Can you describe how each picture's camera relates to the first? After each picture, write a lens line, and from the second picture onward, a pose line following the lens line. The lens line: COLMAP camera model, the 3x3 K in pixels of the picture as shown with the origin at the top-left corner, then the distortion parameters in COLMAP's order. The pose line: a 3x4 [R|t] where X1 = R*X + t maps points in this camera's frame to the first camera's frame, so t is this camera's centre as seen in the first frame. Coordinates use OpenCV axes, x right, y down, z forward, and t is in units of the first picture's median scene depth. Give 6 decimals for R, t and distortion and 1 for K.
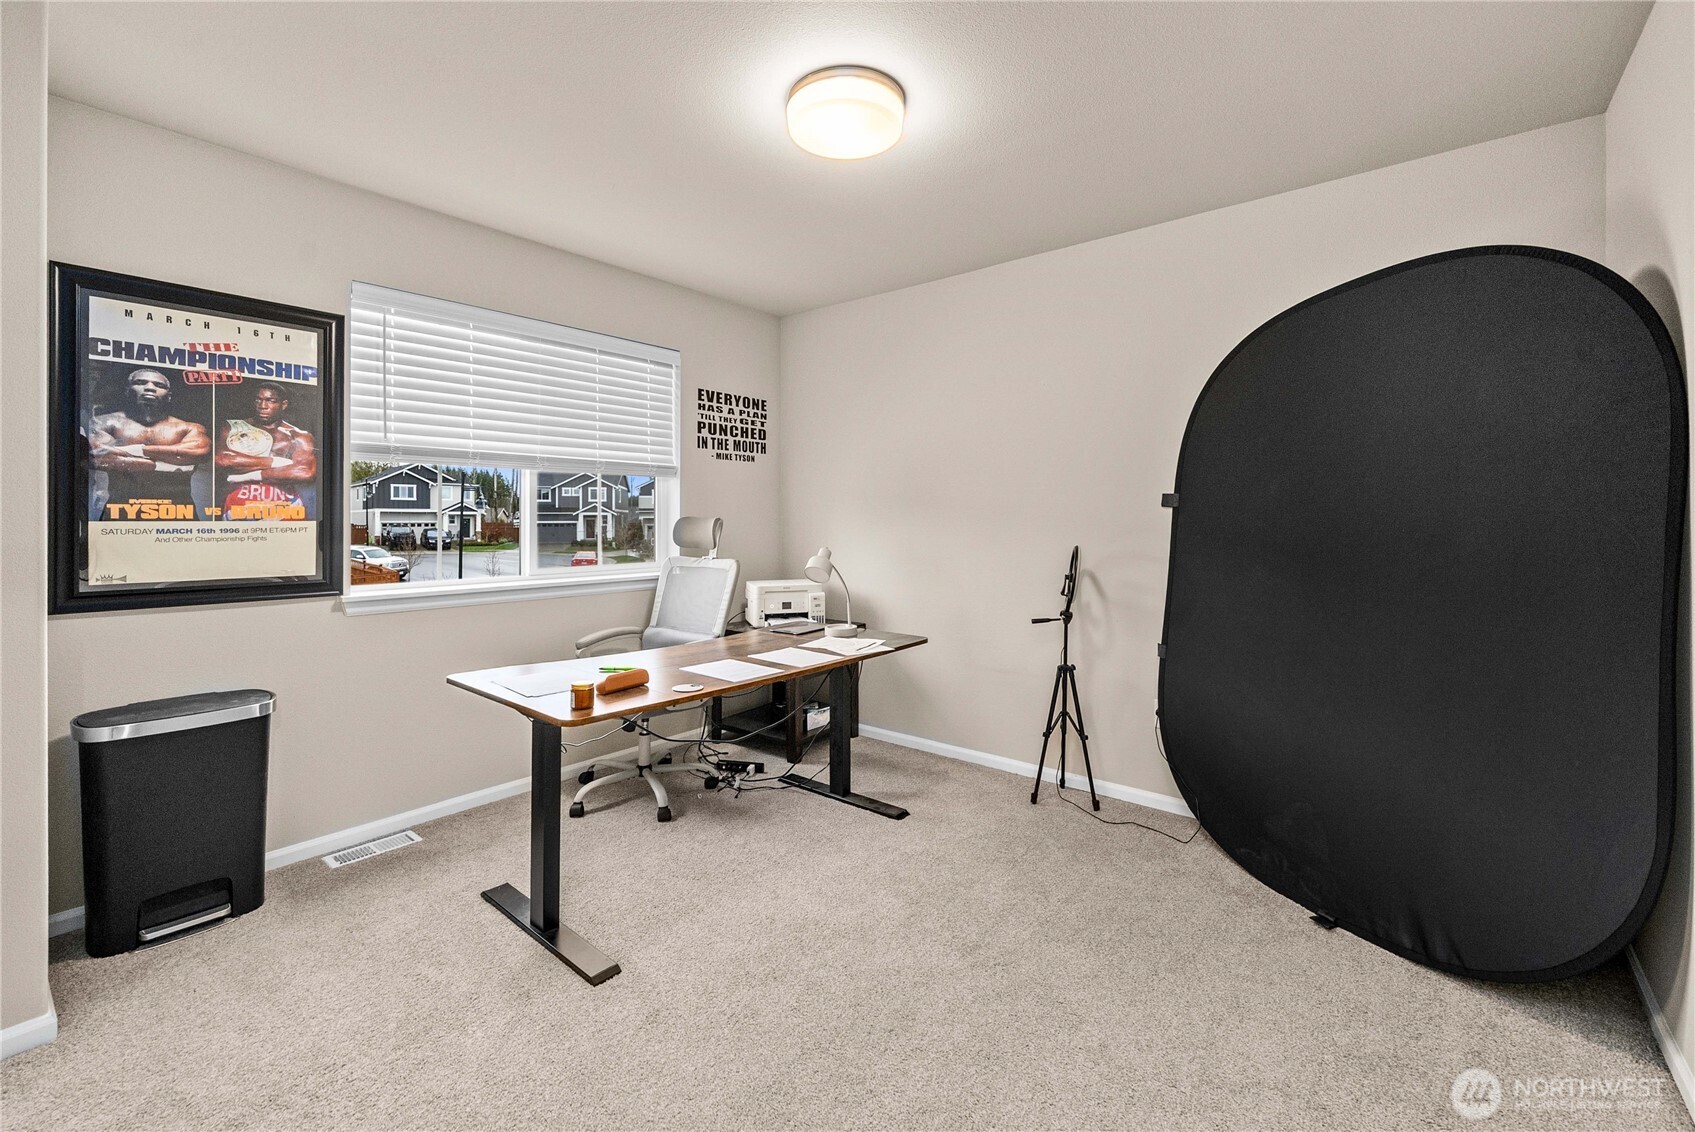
lens RADIAL K [[686.3, 0, 867.3], [0, 686.3, 551.0], [0, 0, 1]] dist [0.000272, -0.000350]
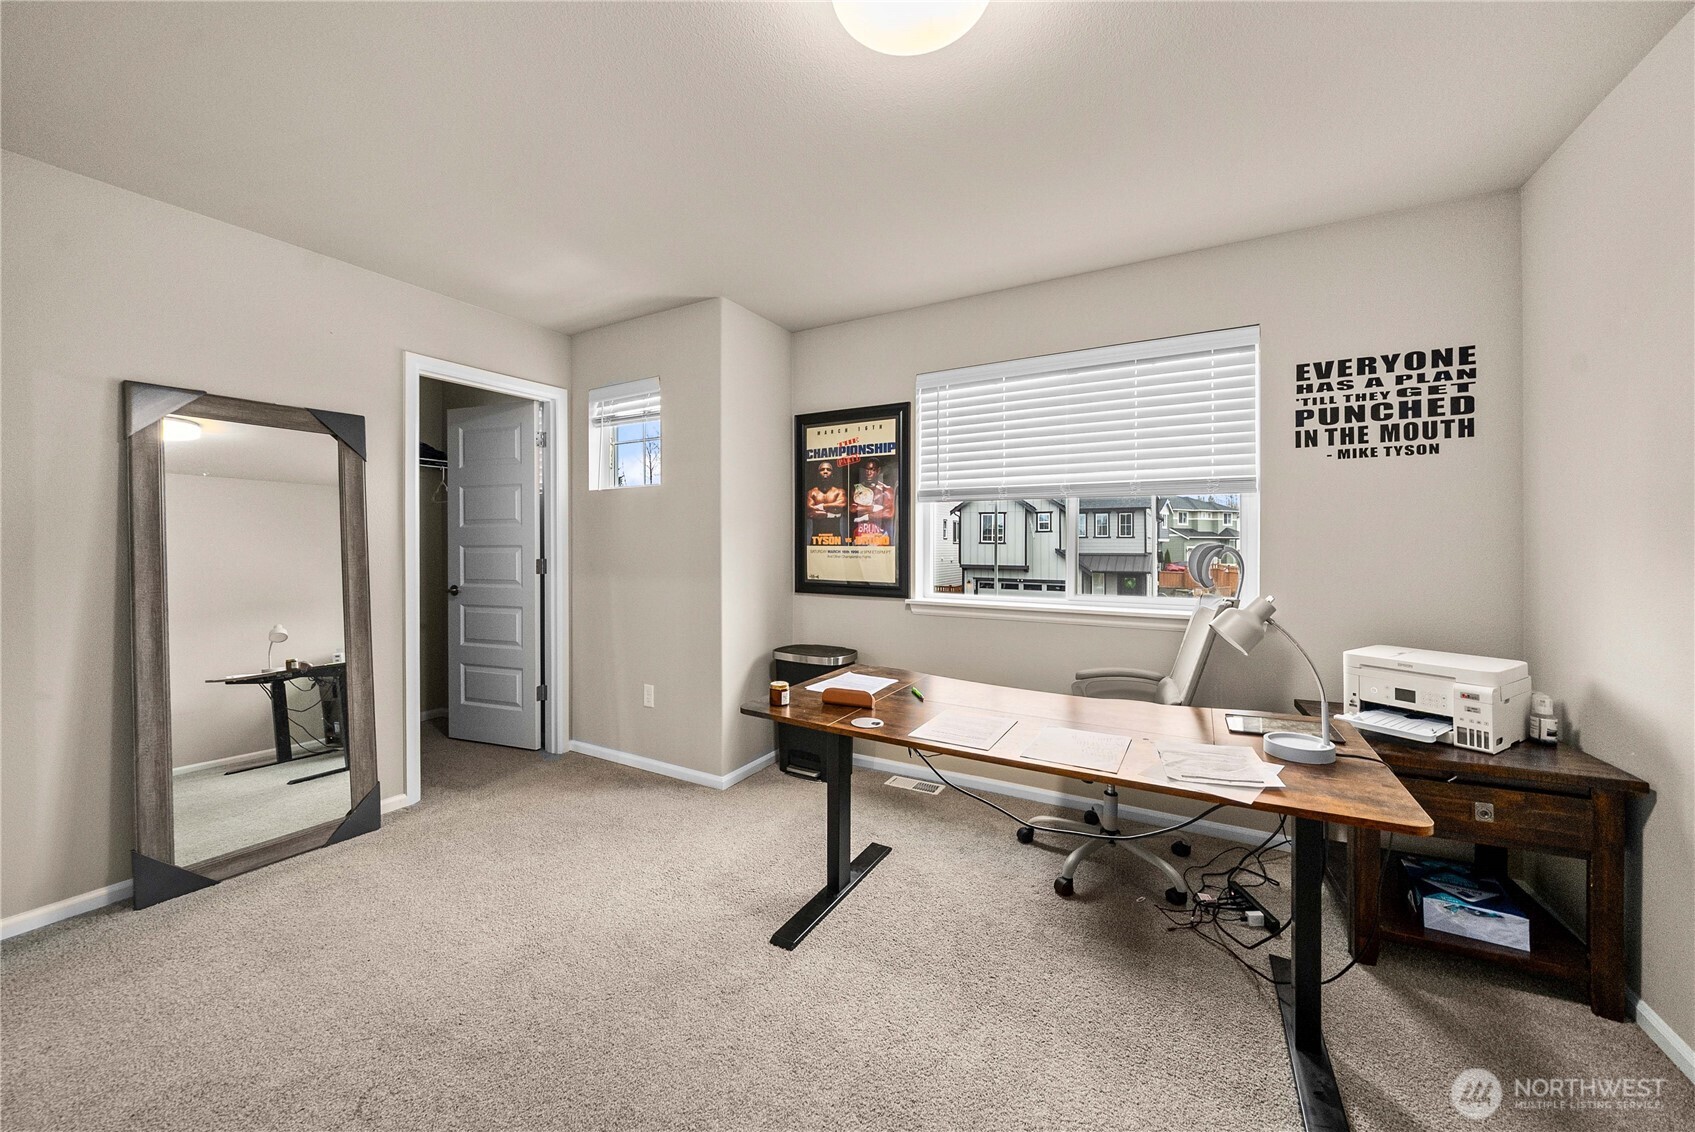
lens RADIAL K [[606.4, 0, 850.0], [0, 606.4, 558.7], [0, 0, 1]] dist [-0.001251, -0.000144]
pose [[0.182741, 0.028818, -0.982739, 0.466337], [-0.046655, 0.998698, 0.020610, -0.039747], [0.982054, 0.042083, 0.183847, 0.675483]]
